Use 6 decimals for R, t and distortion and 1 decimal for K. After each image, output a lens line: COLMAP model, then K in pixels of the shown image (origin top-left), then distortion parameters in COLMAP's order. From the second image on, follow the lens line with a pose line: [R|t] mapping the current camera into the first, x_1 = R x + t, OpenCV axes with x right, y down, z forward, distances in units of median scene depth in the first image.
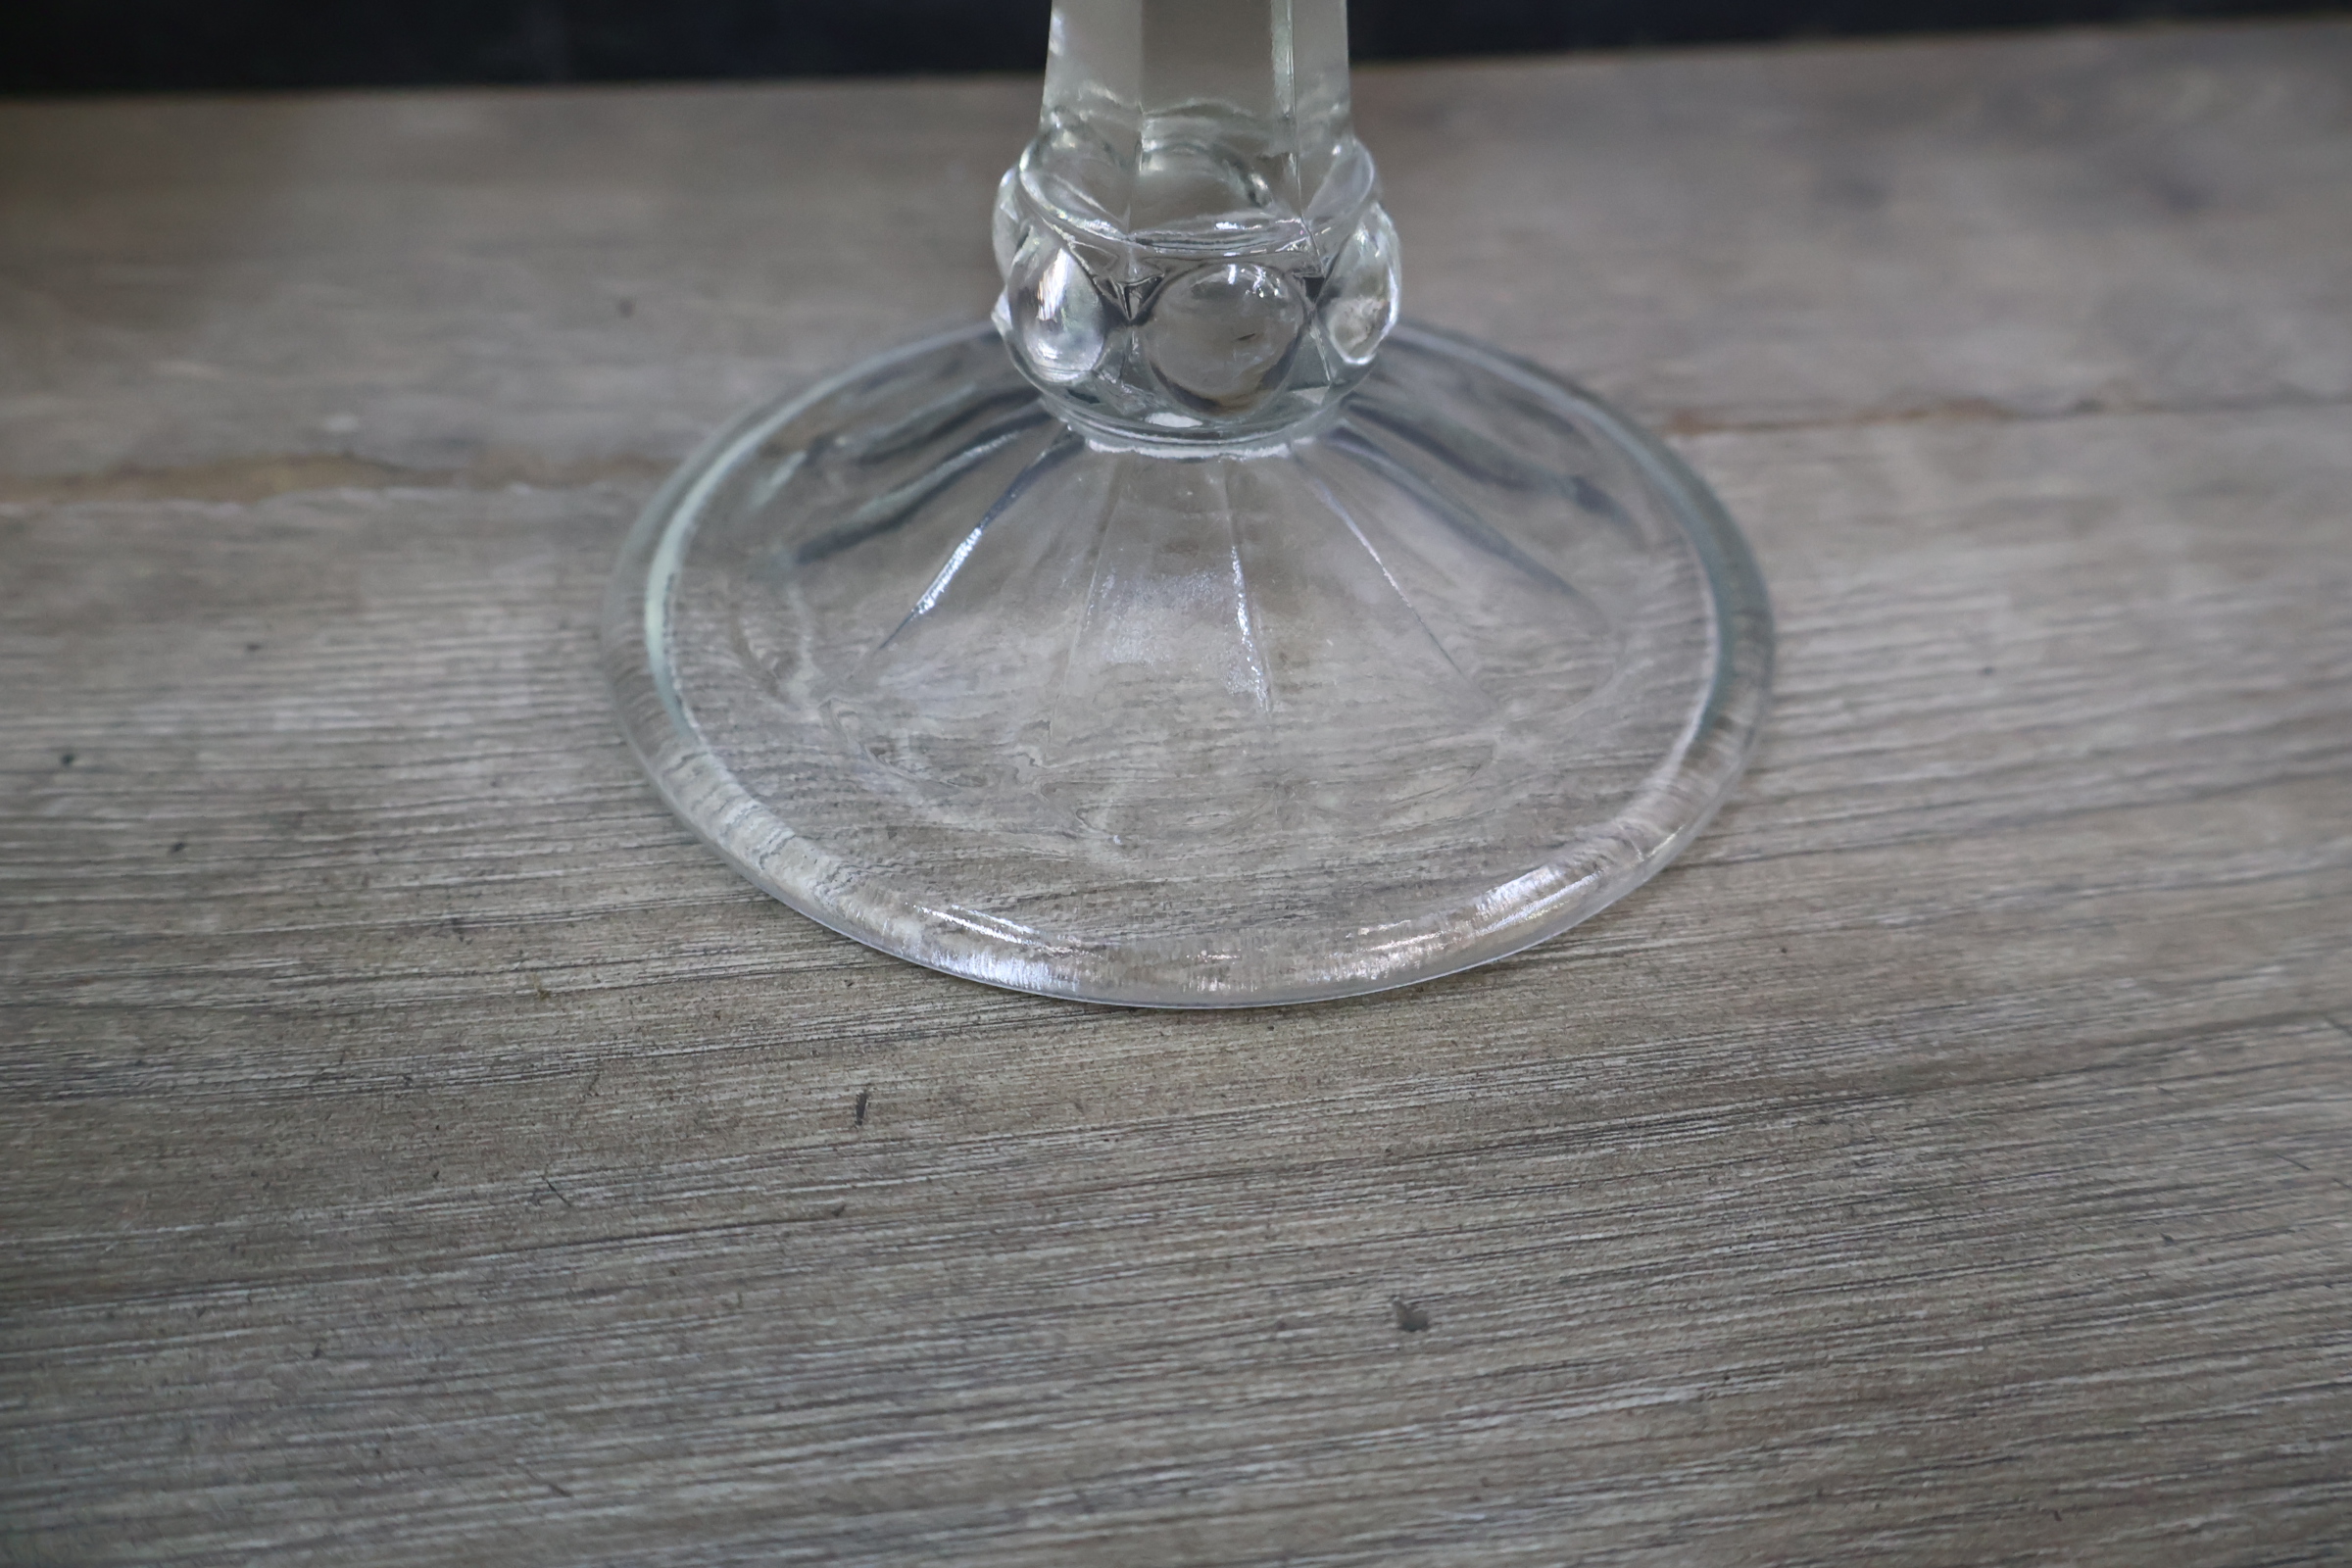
lens RADIAL K [[2060.1, 0, 1168.4], [0, 2060.1, 809.4], [0, 0, 1]] dist [0.012635, -0.003363]
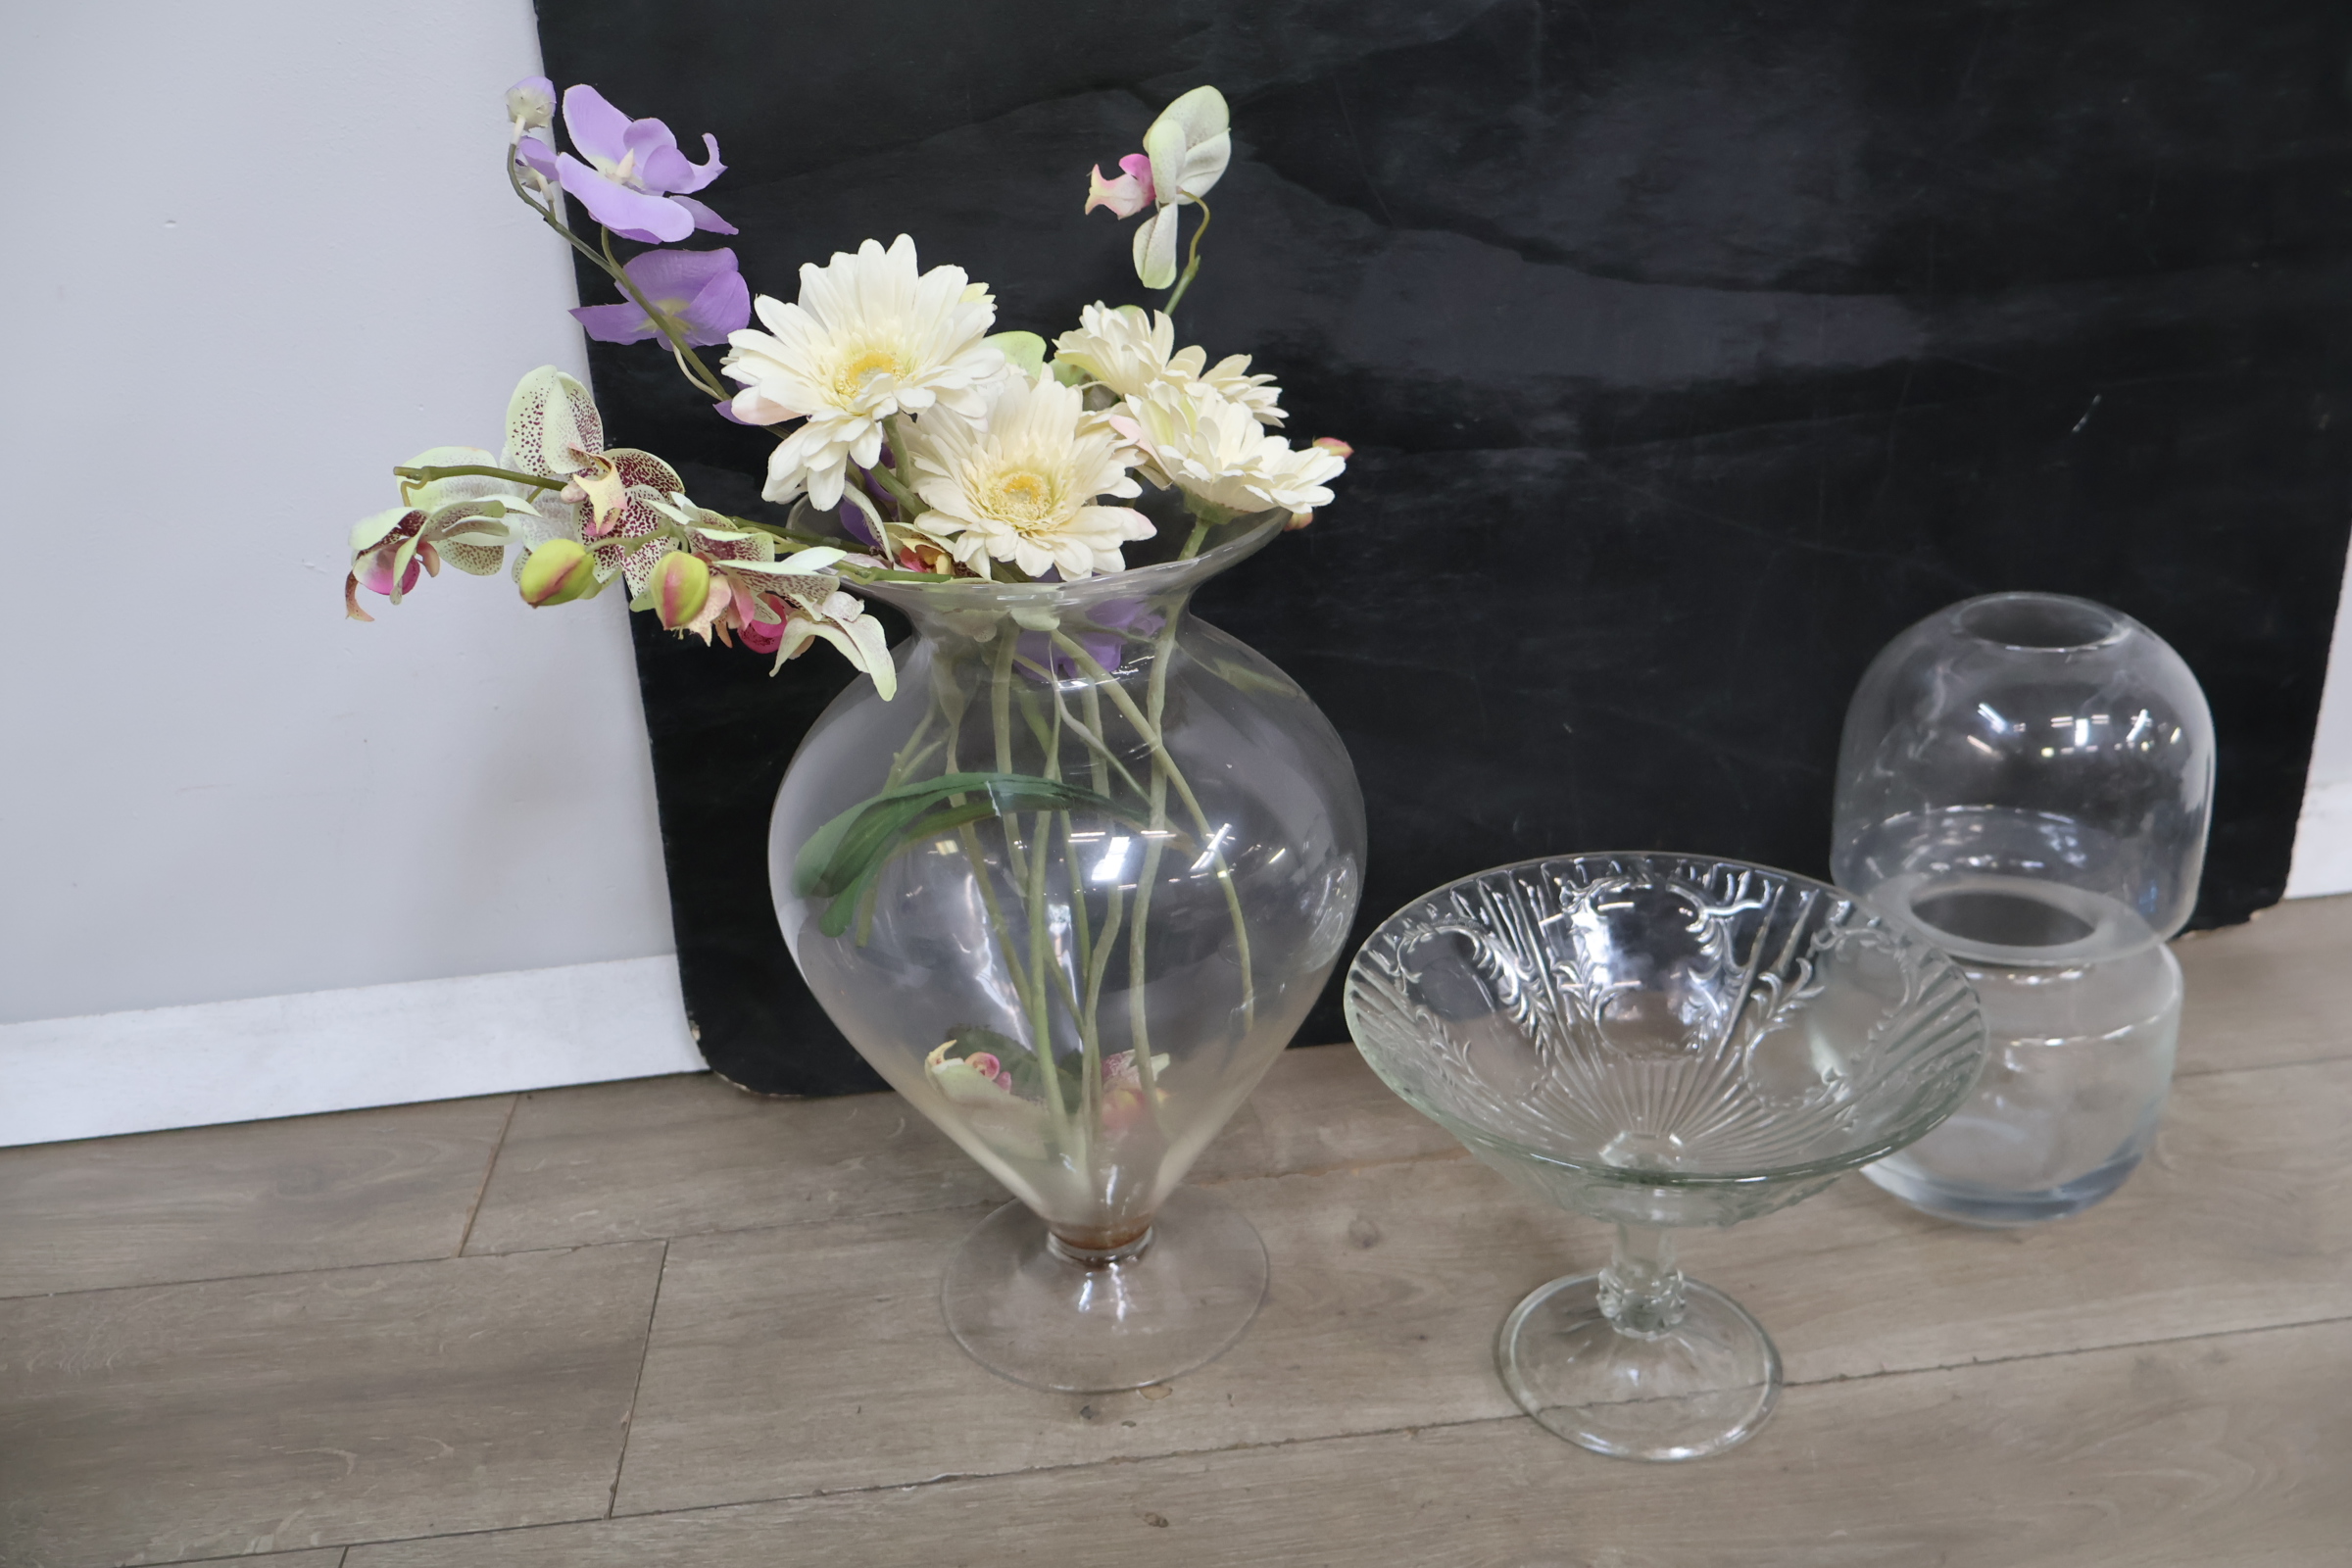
lens RADIAL K [[2060.1, 0, 1159.1], [0, 2060.1, 806.0], [0, 0, 1]] dist [0.012635, -0.003363]
pose [[0.997454, -0.063996, -0.031451, -1.220369], [0.053710, 0.964398, -0.258944, 0.320031], [0.046903, 0.256595, 0.965380, -4.842758]]
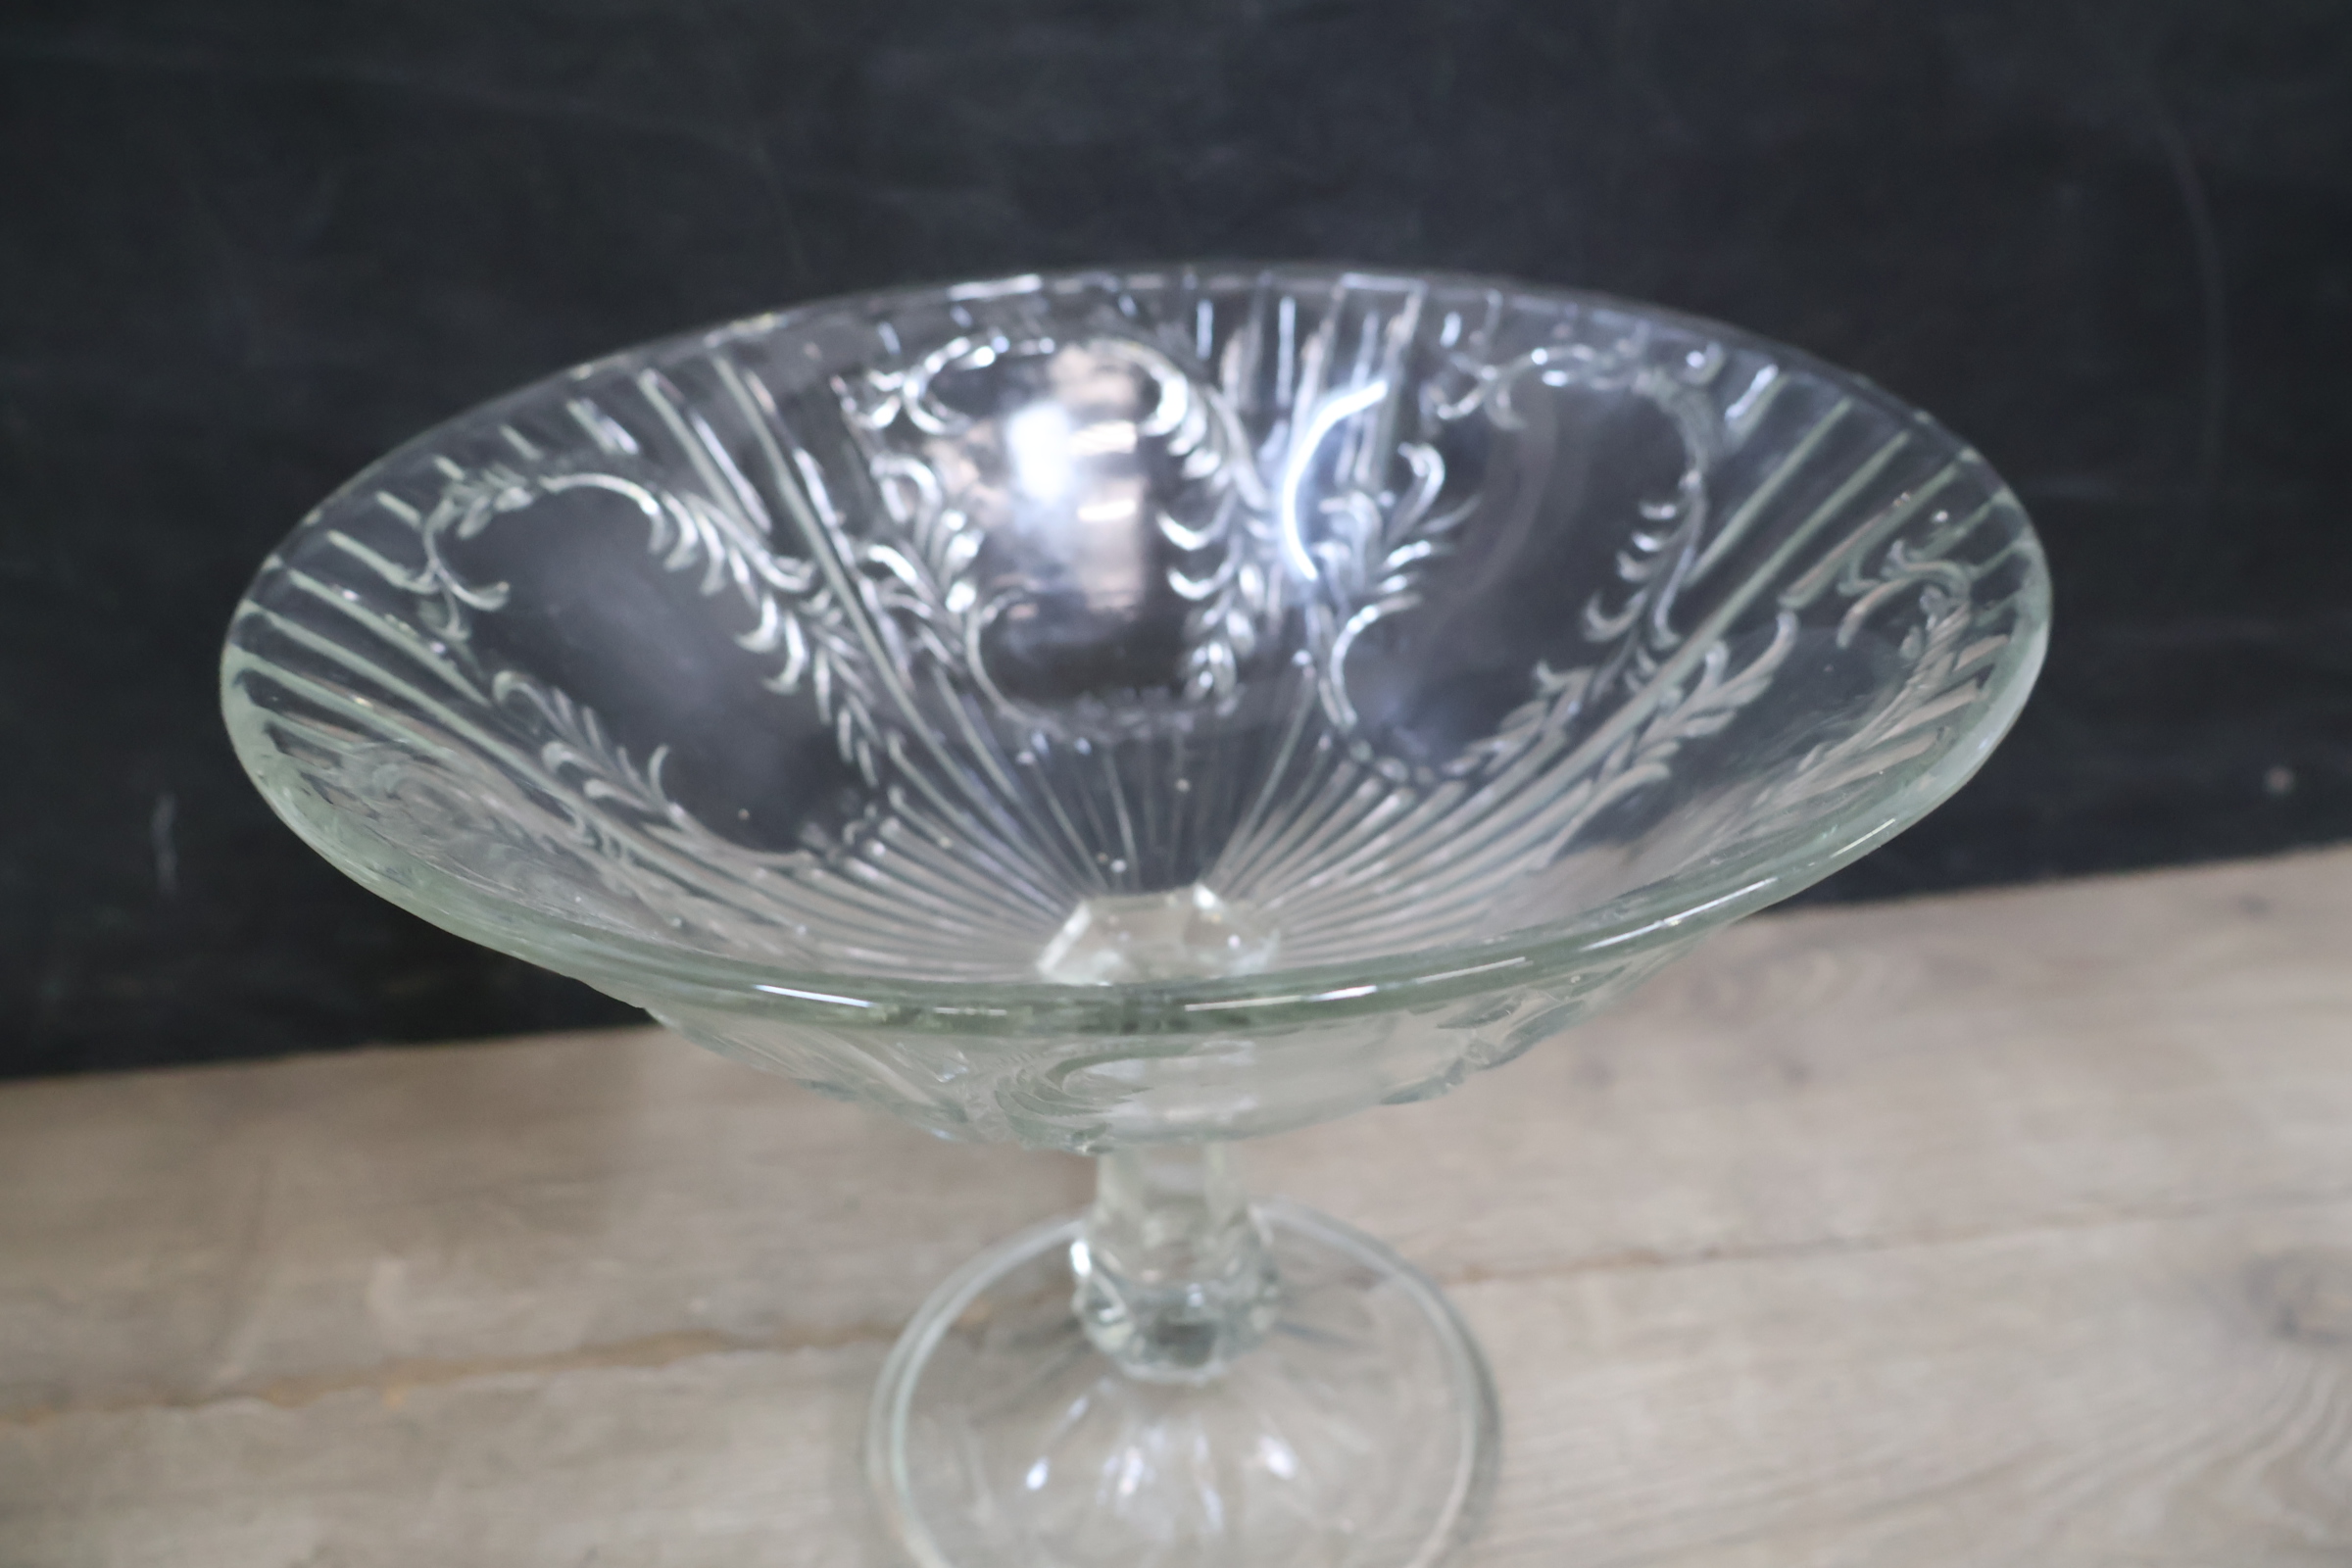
lens RADIAL K [[2060.1, 0, 1161.9], [0, 2060.1, 803.9], [0, 0, 1]] dist [0.012635, -0.003363]
pose [[0.998715, -0.041638, -0.028905, 0.083259], [0.035581, 0.982046, -0.185258, -0.382248], [0.036100, 0.183991, 0.982265, -1.116986]]
